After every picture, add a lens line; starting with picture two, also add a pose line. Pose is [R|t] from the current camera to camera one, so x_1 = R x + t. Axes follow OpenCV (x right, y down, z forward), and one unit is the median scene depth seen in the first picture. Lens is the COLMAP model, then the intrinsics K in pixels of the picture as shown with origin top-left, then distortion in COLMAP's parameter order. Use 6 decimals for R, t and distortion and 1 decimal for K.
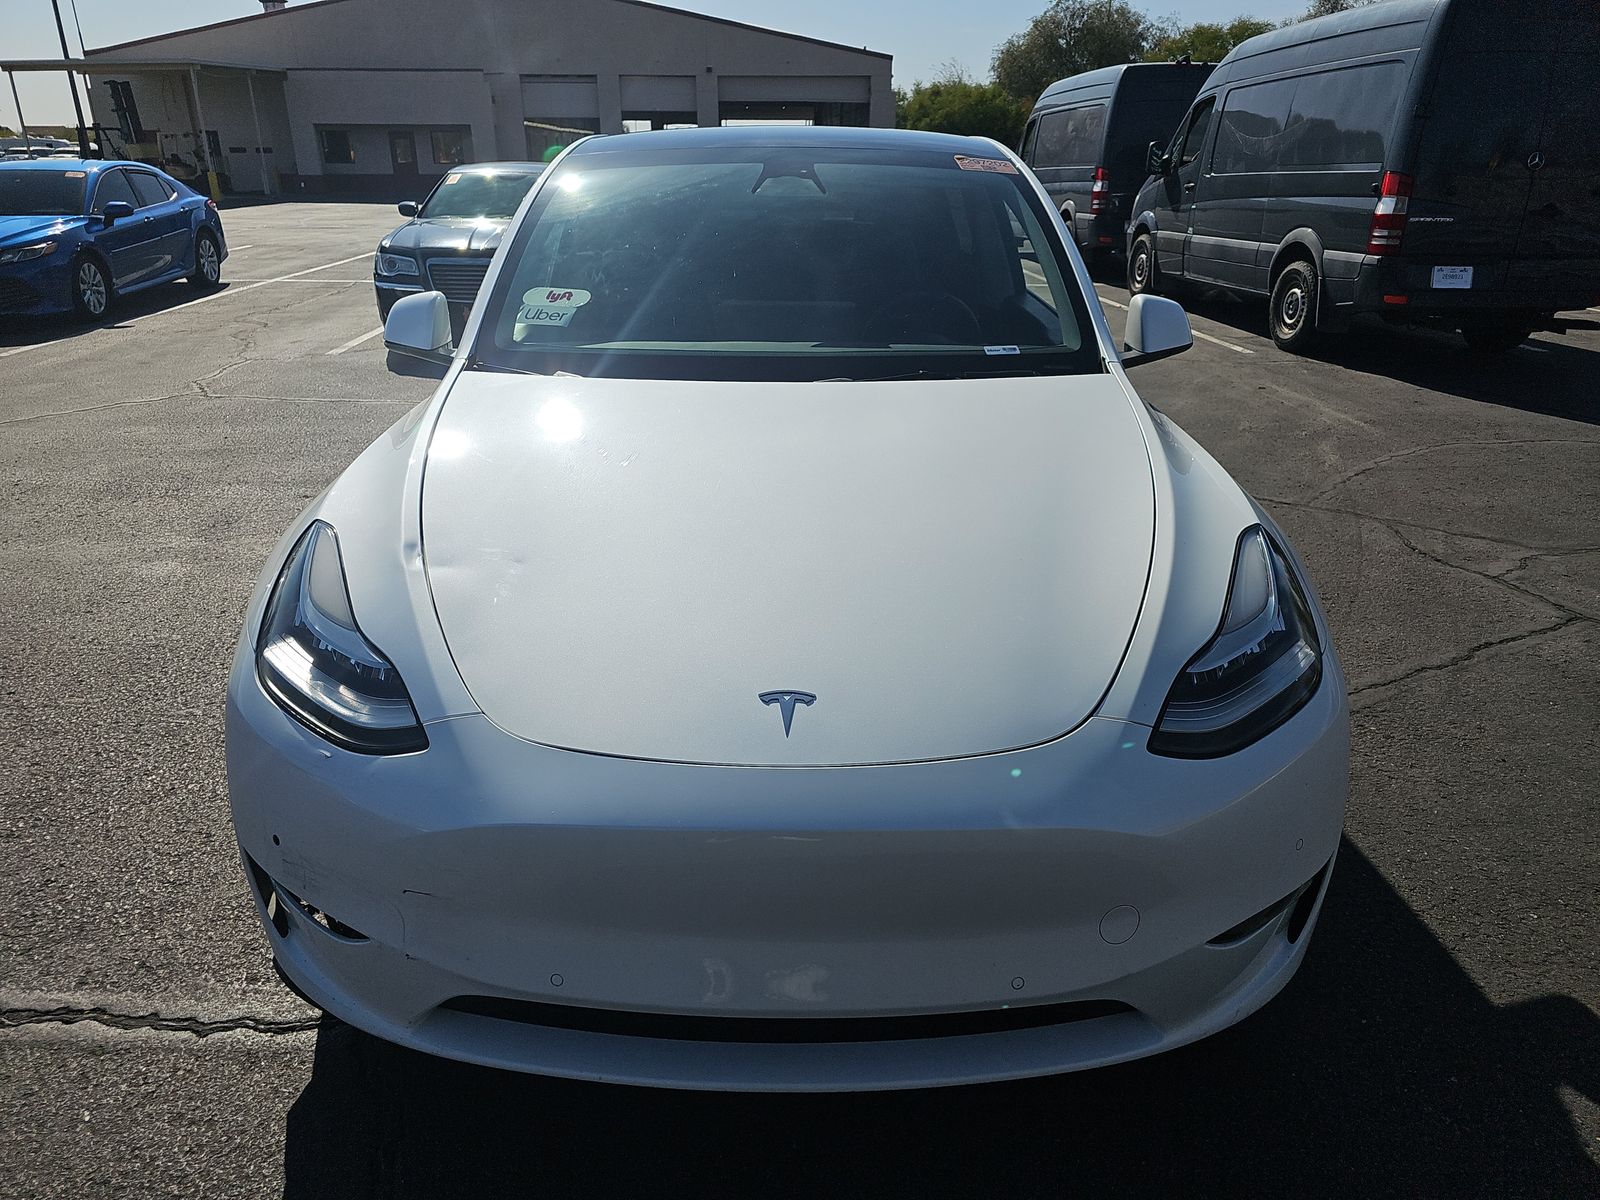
lens RADIAL K [[1065.5, 0, 800.0], [0, 1065.5, 600.0], [0, 0, 1]] dist [0.043652, -0.035243]
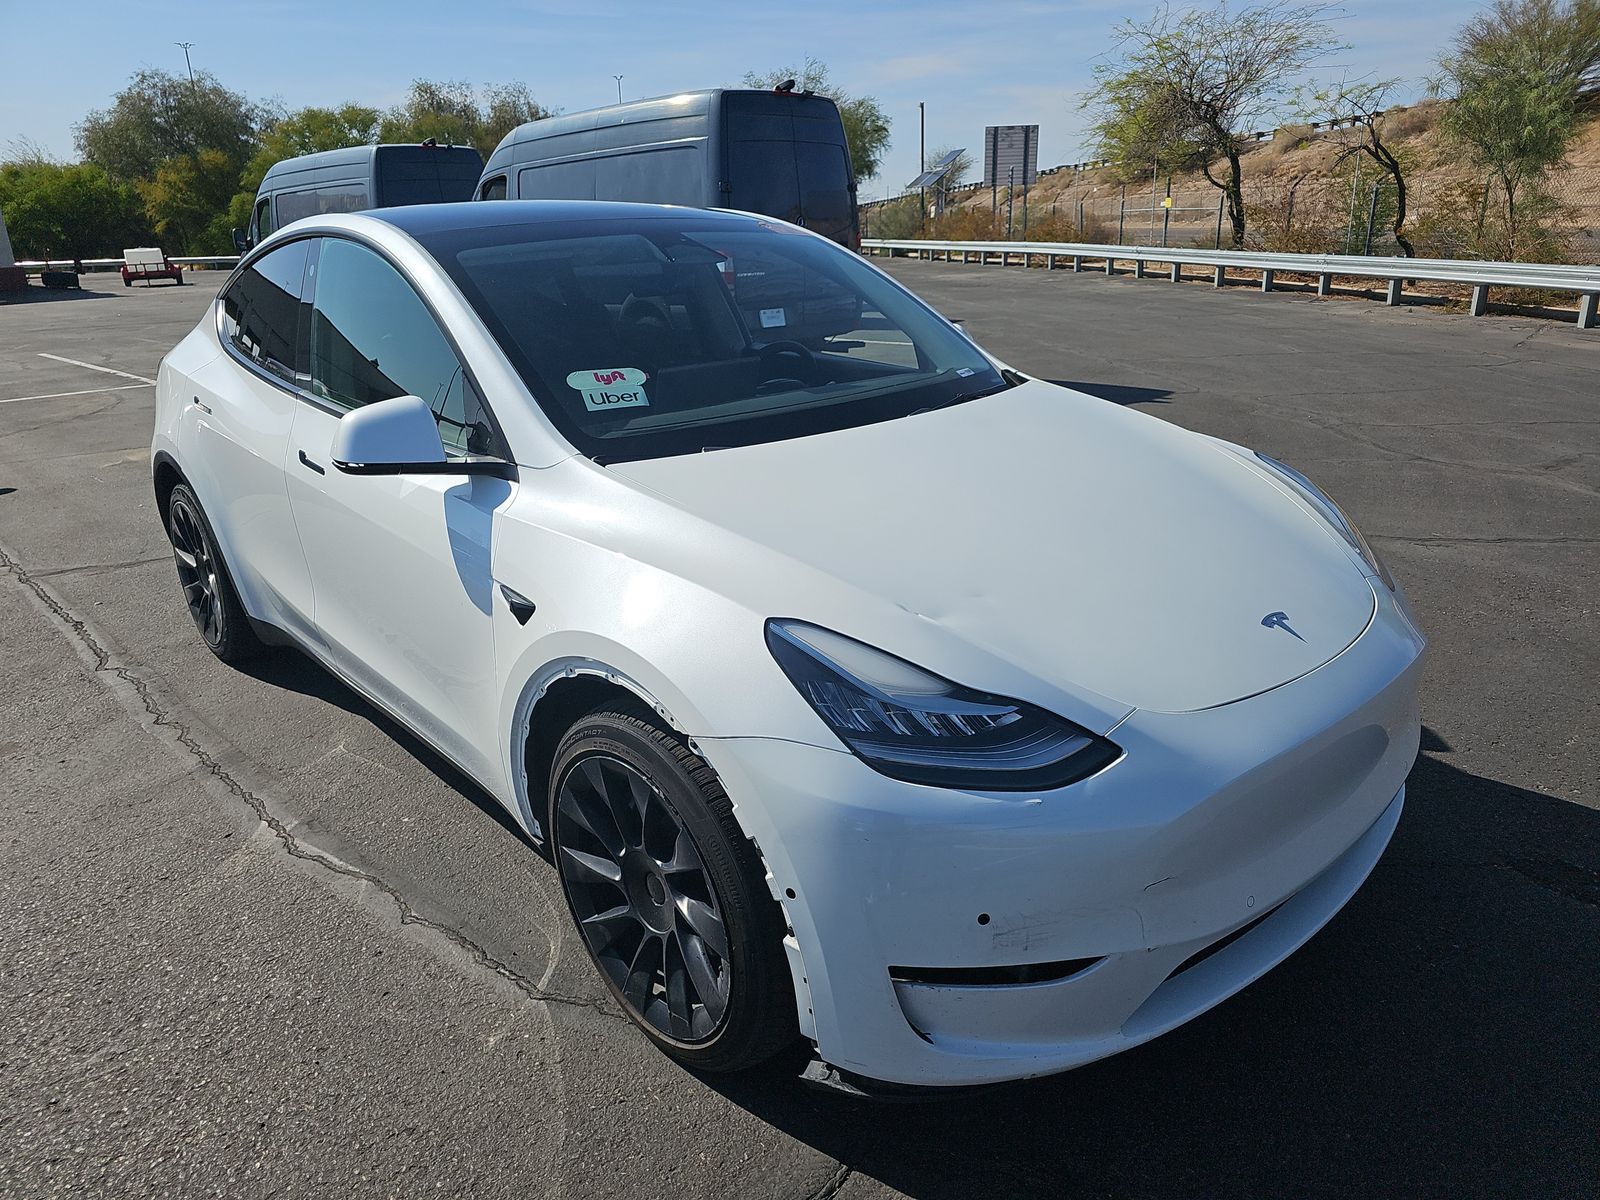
lens RADIAL K [[1065.5, 0, 800.0], [0, 1065.5, 600.0], [0, 0, 1]] dist [0.043652, -0.035243]
pose [[0.743463, -0.252081, 0.619450, -0.111059], [0.290933, 0.955914, 0.039826, -0.013277], [-0.602180, 0.150609, 0.784026, 0.030332]]
